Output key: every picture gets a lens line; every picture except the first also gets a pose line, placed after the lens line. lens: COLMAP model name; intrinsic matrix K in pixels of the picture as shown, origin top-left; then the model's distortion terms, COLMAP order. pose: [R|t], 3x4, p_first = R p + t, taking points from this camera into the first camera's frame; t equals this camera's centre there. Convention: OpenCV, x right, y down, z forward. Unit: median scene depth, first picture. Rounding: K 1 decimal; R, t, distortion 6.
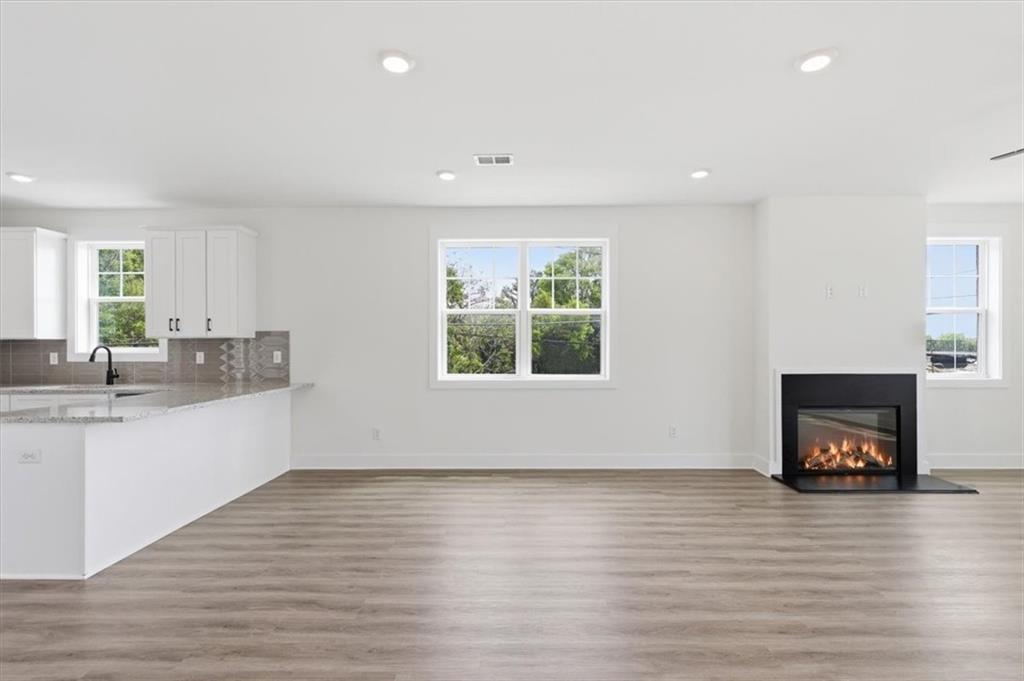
lens RADIAL K [[467.9, 0, 513.9], [0, 467.9, 347.2], [0, 0, 1]] dist [-0.000483, 0.002136]
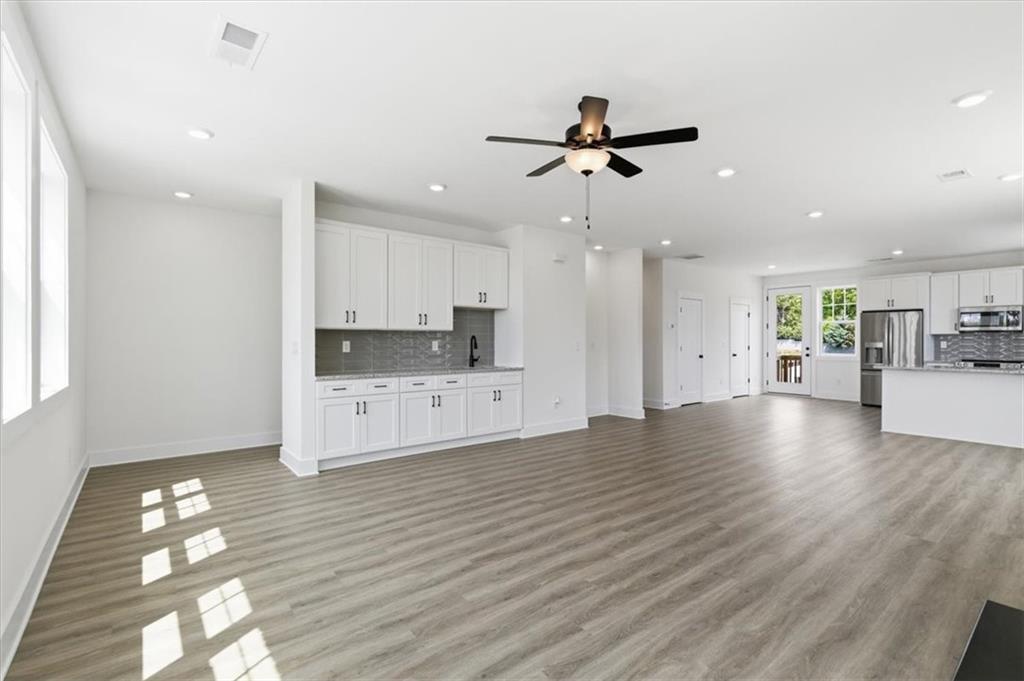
lens RADIAL K [[467.9, 0, 517.4], [0, 467.9, 339.7], [0, 0, 1]] dist [-0.000483, 0.002136]
pose [[-0.766441, -0.000292, -0.642314, 1.144139], [0.002054, 0.999994, -0.002906, 0.005460], [0.642311, -0.003546, -0.766436, 0.889305]]
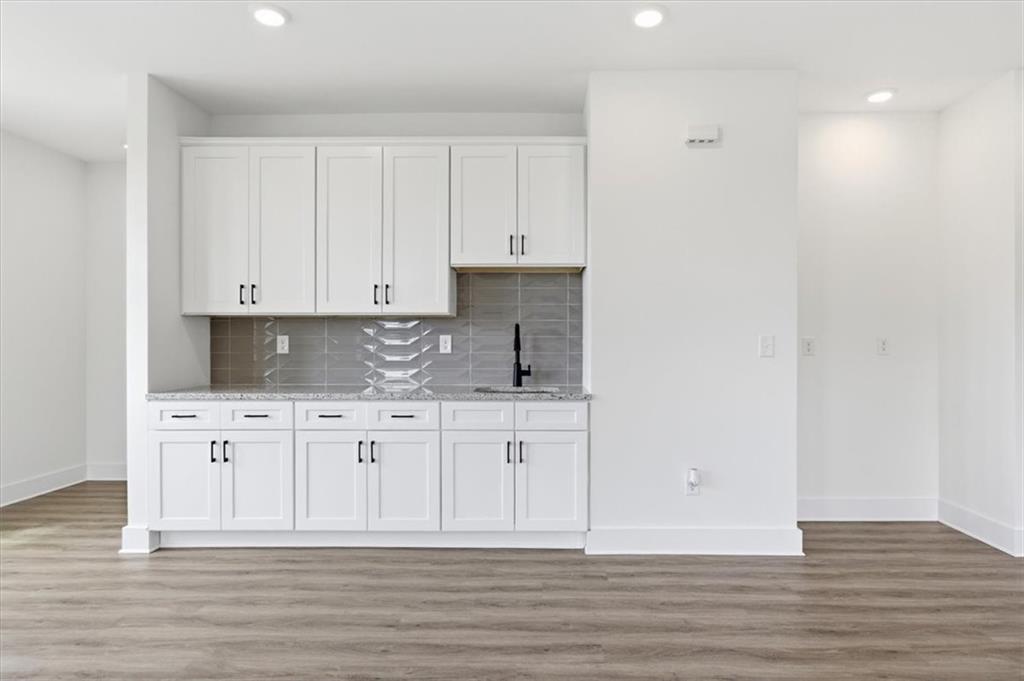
lens RADIAL K [[572.3, 0, 540.3], [0, 572.3, 345.2], [0, 0, 1]] dist [-0.011035, 0.002501]
pose [[-0.999918, 0.002057, -0.012659, 0.411954], [0.001886, 0.999907, 0.013490, 0.008488], [0.012686, 0.013465, -0.999829, 0.621967]]
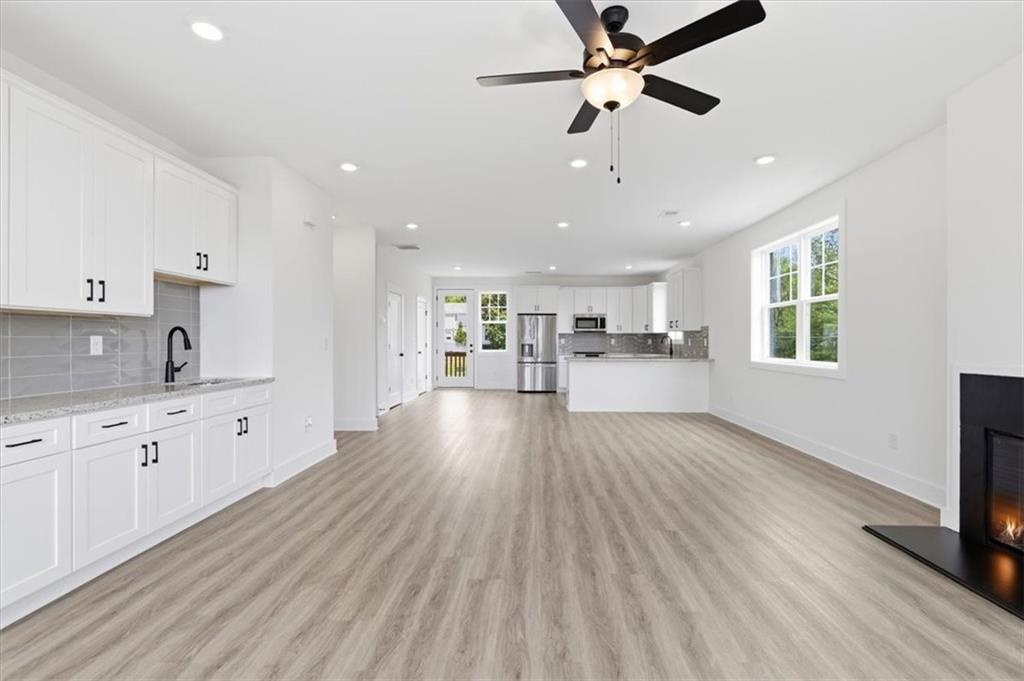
lens RADIAL K [[467.9, 0, 519.6], [0, 467.9, 336.4], [0, 0, 1]] dist [-0.000483, 0.002136]
pose [[-0.016918, -0.005177, -0.999843, 1.134502], [0.001271, 0.999986, -0.005199, 0.009536], [0.999856, -0.001358, -0.016911, 0.392123]]
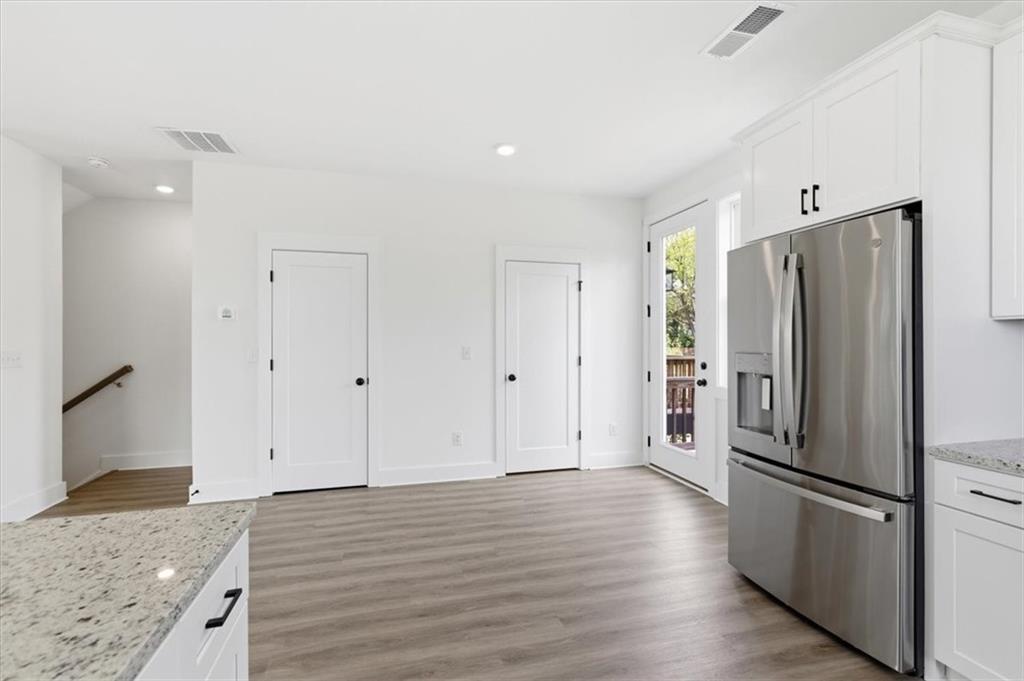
lens RADIAL K [[467.9, 0, 511.3], [0, 467.9, 346.5], [0, 0, 1]] dist [-0.000483, 0.002136]
pose [[-0.951286, 0.003073, -0.308293, -0.673859], [-0.000347, 0.999939, 0.011039, 0.000384], [0.308308, 0.010608, -0.951227, 0.777634]]
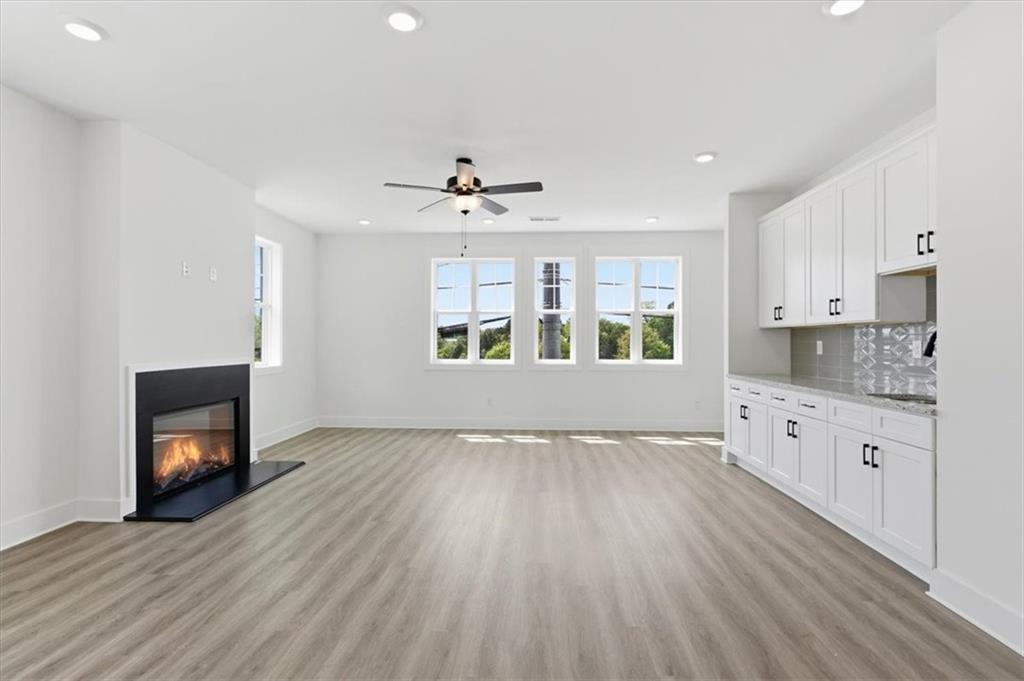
lens RADIAL K [[477.8, 0, 517.3], [0, 477.8, 345.2], [0, 0, 1]] dist [0.003399, 0.000259]
pose [[0.027170, -0.006538, 0.999609, -0.142032], [-0.001487, 0.999977, 0.006581, 0.007889], [-0.999630, -0.001665, 0.027159, 0.360571]]
